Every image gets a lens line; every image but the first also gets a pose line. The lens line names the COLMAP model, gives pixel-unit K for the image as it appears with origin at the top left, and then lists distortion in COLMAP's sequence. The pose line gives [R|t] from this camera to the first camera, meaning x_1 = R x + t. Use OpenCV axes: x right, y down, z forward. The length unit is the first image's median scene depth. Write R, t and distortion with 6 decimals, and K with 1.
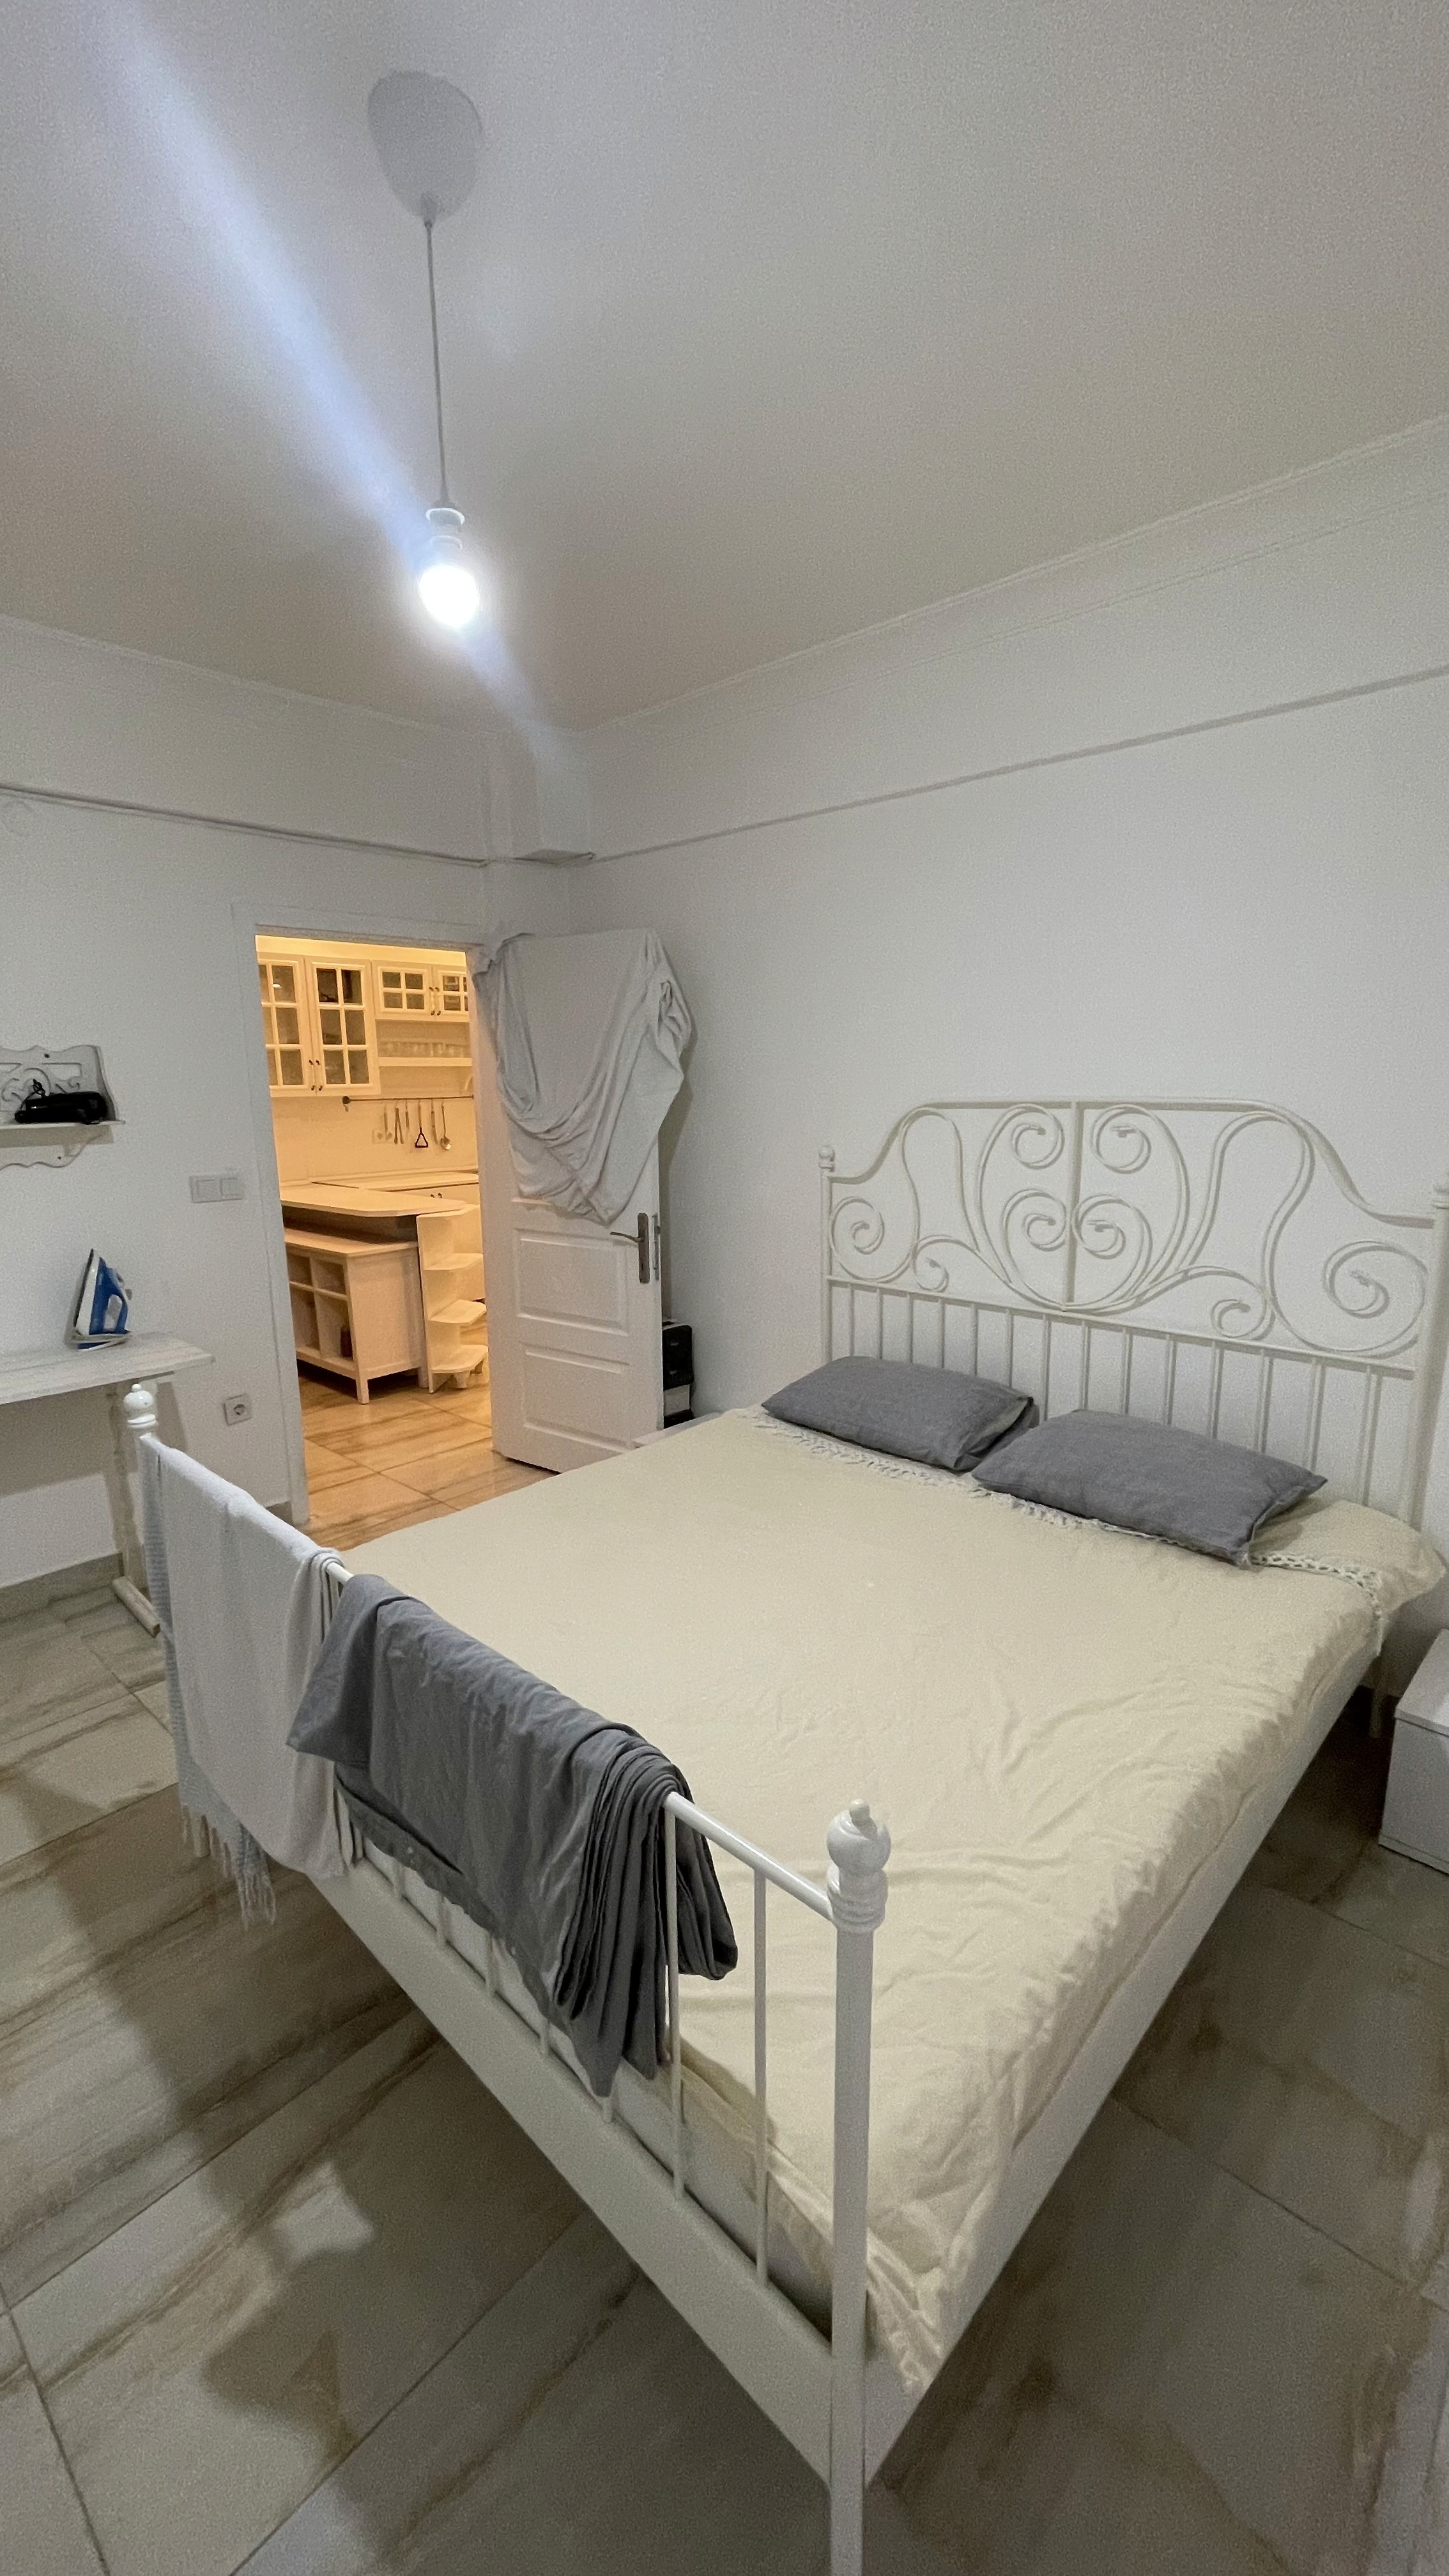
lens RADIAL K [[1041.0, 0, 724.8], [0, 1041.0, 1285.0], [0, 0, 1]] dist [-0.003163, -0.001143]
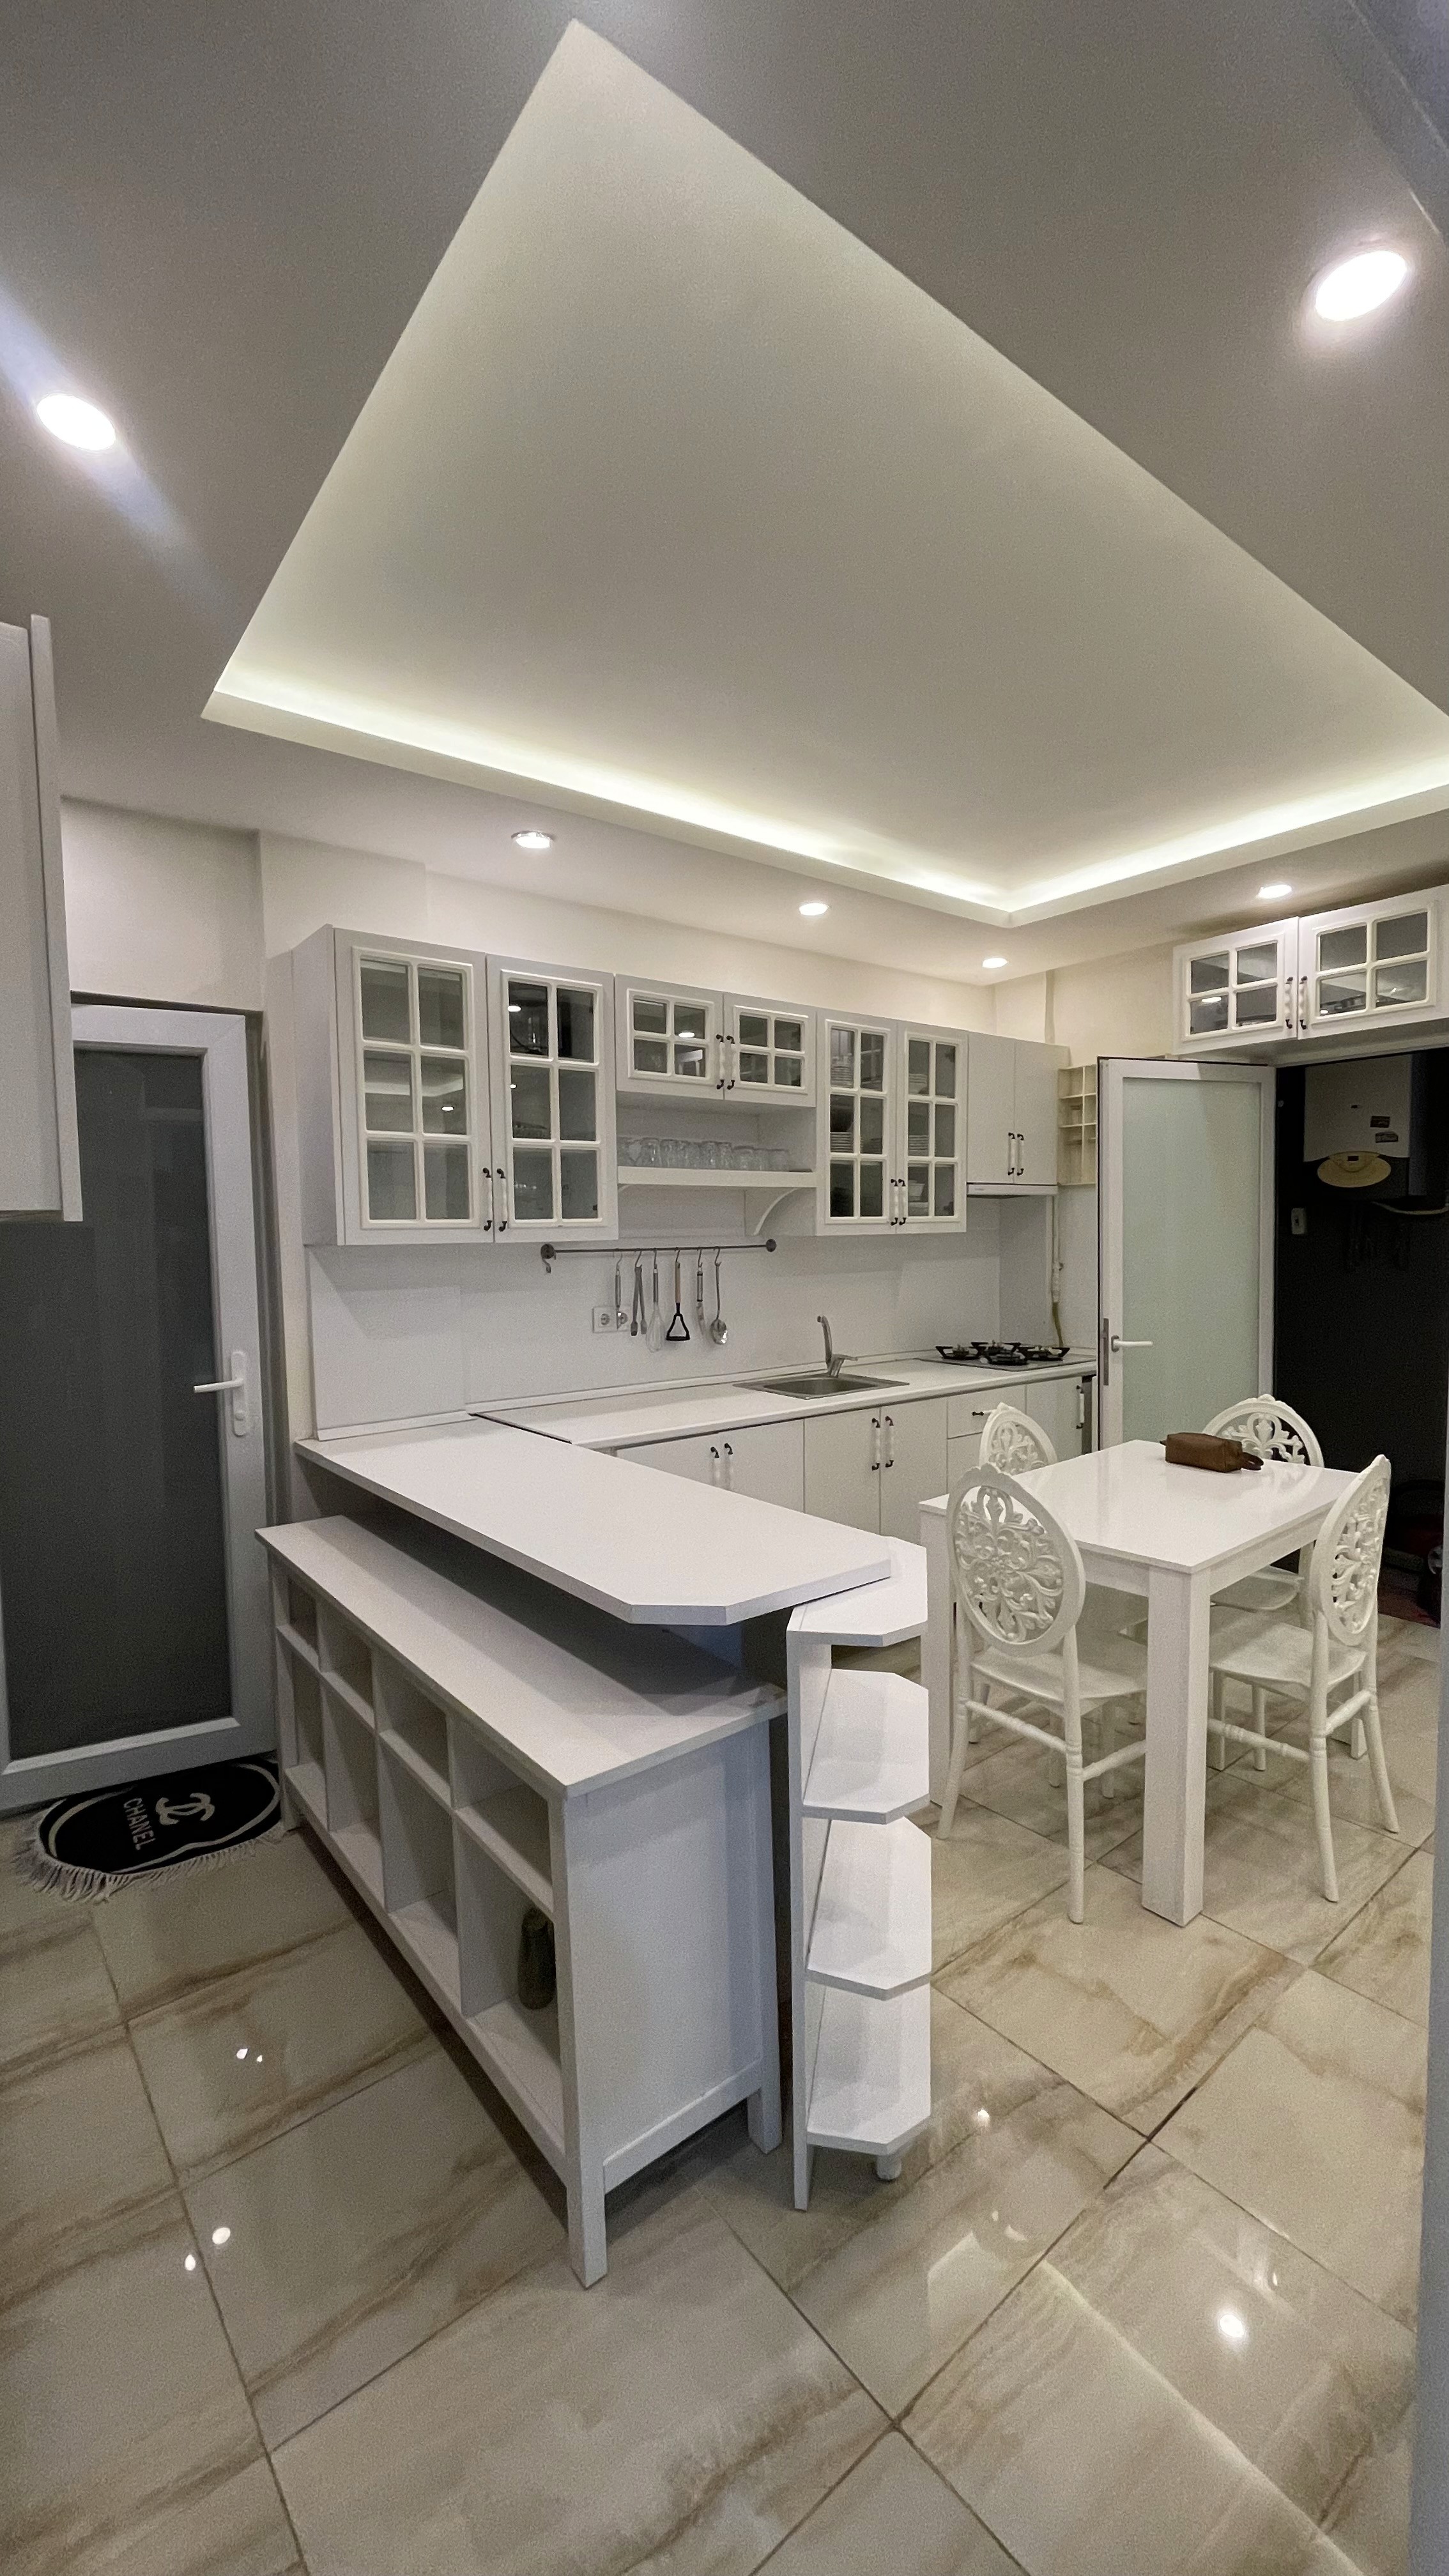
lens RADIAL K [[1041.0, 0, 712.8], [0, 1041.0, 1297.7], [0, 0, 1]] dist [-0.003163, -0.001143]
pose [[0.987783, 0.013739, -0.155230, -0.210767], [-0.033577, 0.991473, -0.125910, -0.096241], [0.152176, 0.129584, 0.979822, 0.530836]]
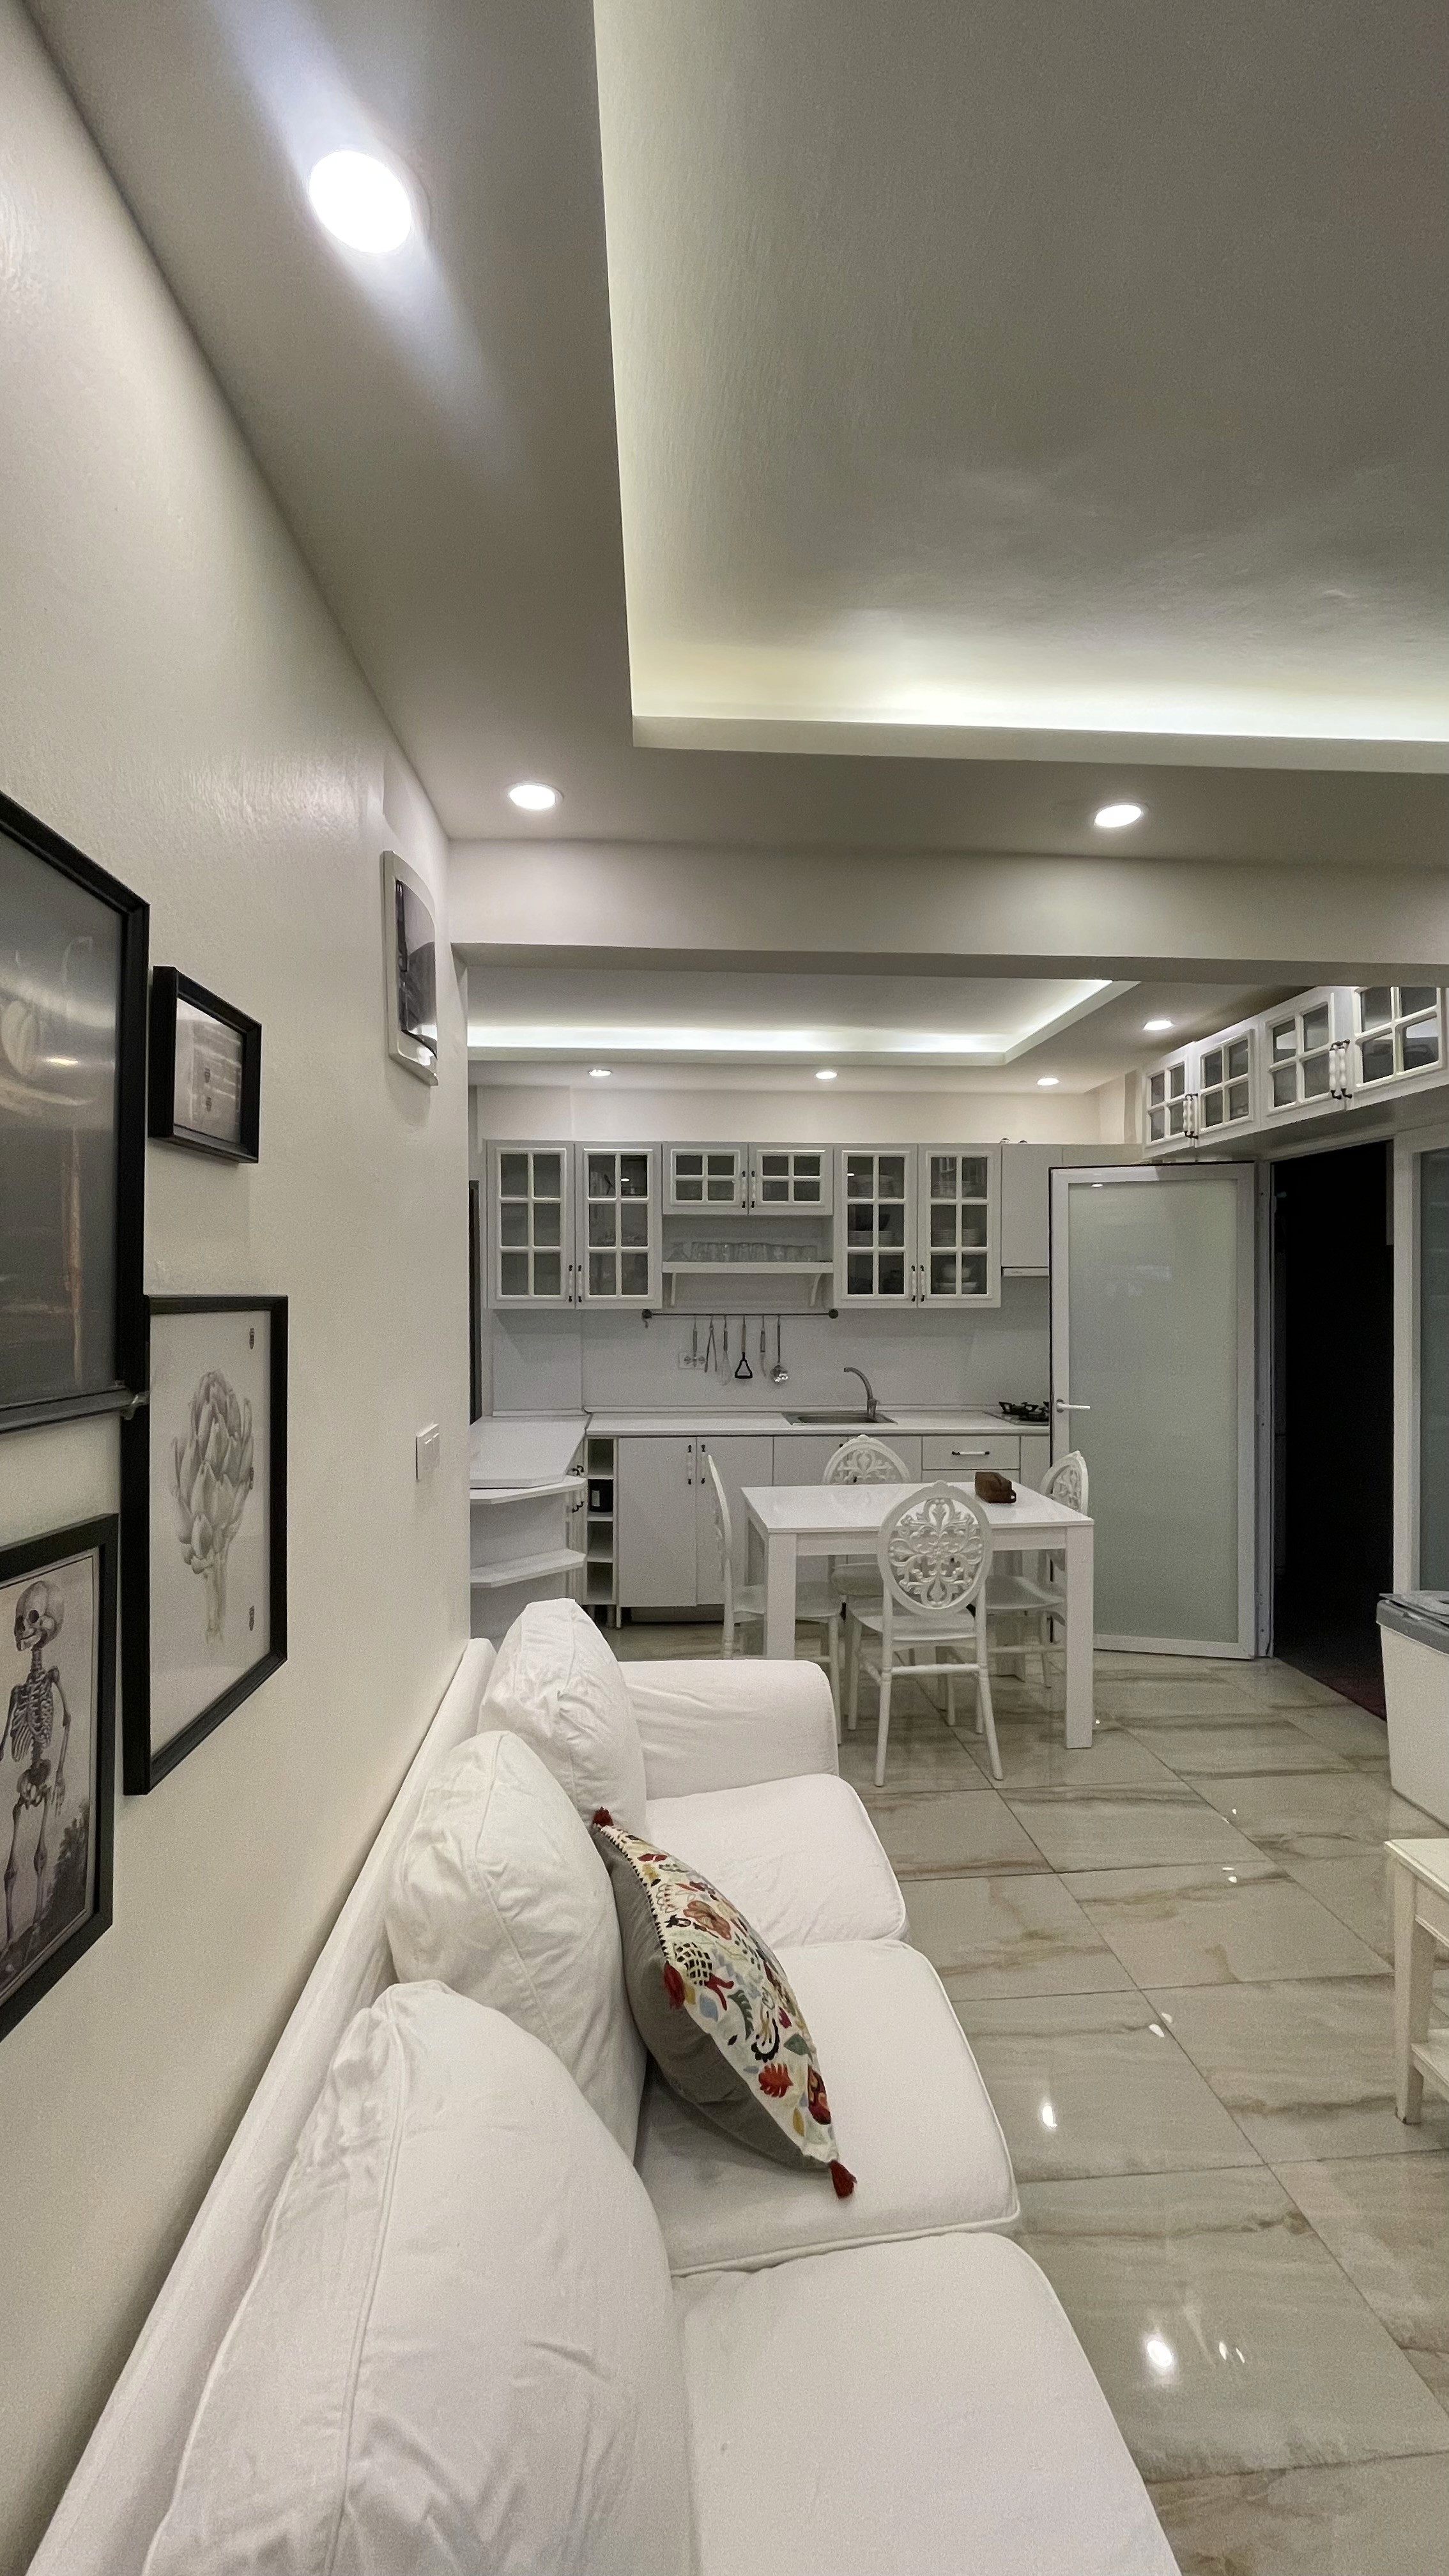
lens RADIAL K [[1041.0, 0, 728.6], [0, 1041.0, 1278.5], [0, 0, 1]] dist [-0.003163, -0.001143]
pose [[0.726574, 0.013757, -0.686950, 0.238972], [-0.147542, 0.979601, -0.136434, -0.107812], [0.671060, 0.200483, 0.713782, 0.481474]]
